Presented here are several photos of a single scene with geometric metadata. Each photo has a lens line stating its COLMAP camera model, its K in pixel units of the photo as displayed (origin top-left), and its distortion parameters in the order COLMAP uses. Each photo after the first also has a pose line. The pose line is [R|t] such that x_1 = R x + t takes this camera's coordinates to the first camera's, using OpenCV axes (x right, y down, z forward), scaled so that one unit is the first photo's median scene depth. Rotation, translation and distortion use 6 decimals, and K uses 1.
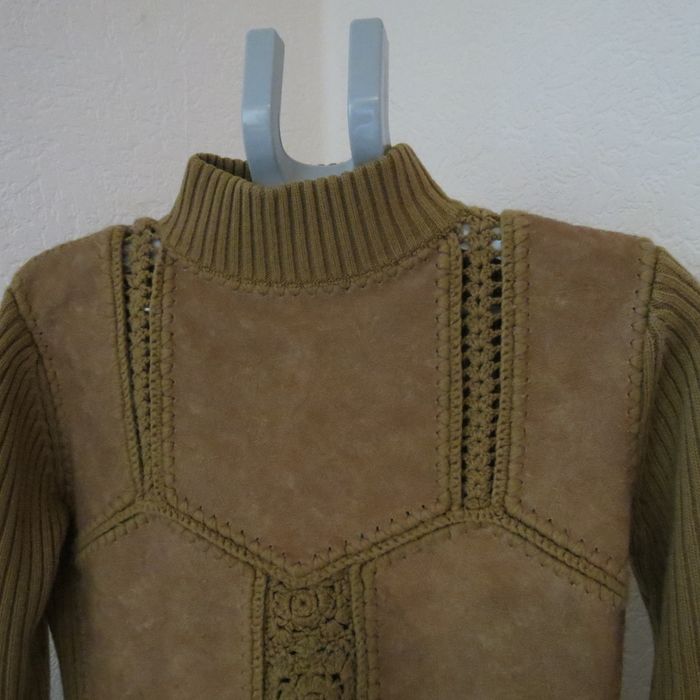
lens RADIAL K [[660.2, 0, 356.2], [0, 660.2, 346.6], [0, 0, 1]] dist [-0.027215, 0.000000]
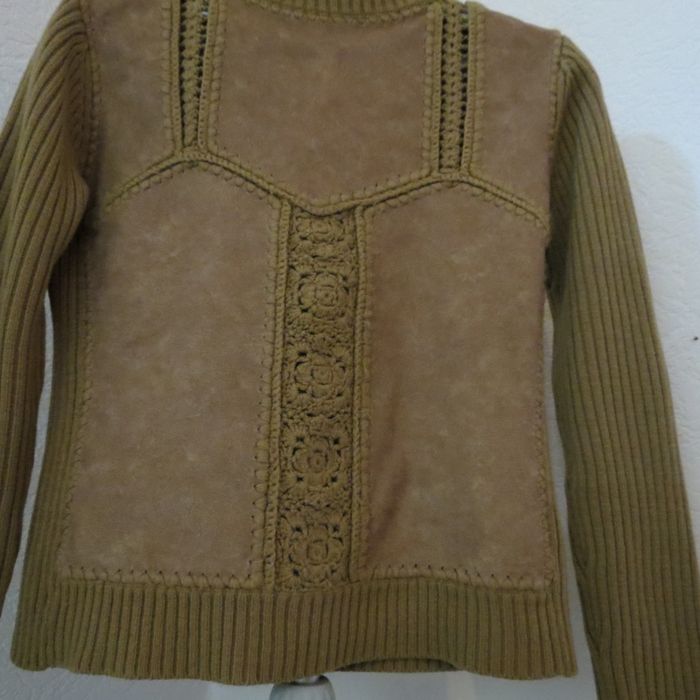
lens RADIAL K [[660.2, 0, 353.3], [0, 660.2, 351.1], [0, 0, 1]] dist [-0.027215, 0.000000]
pose [[0.951804, 0.106908, 0.287471, -0.353827], [-0.052951, 0.980487, -0.189318, 0.847906], [-0.302101, 0.164971, 0.938893, -0.173142]]
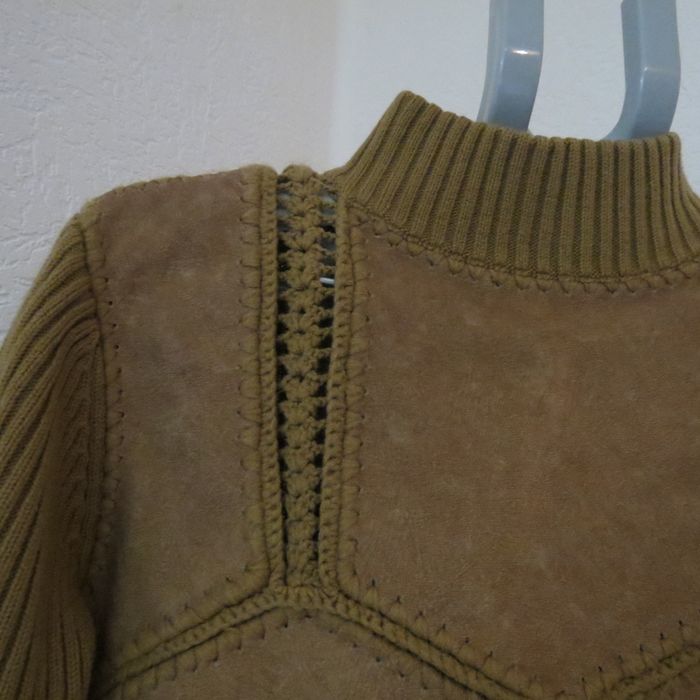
lens RADIAL K [[660.2, 0, 353.0], [0, 660.2, 351.6], [0, 0, 1]] dist [-0.027215, 0.000000]
pose [[0.951797, 0.139493, 0.273176, -0.484503], [-0.076905, 0.970687, -0.227712, 0.168810], [-0.296933, 0.195727, 0.934624, 0.410015]]
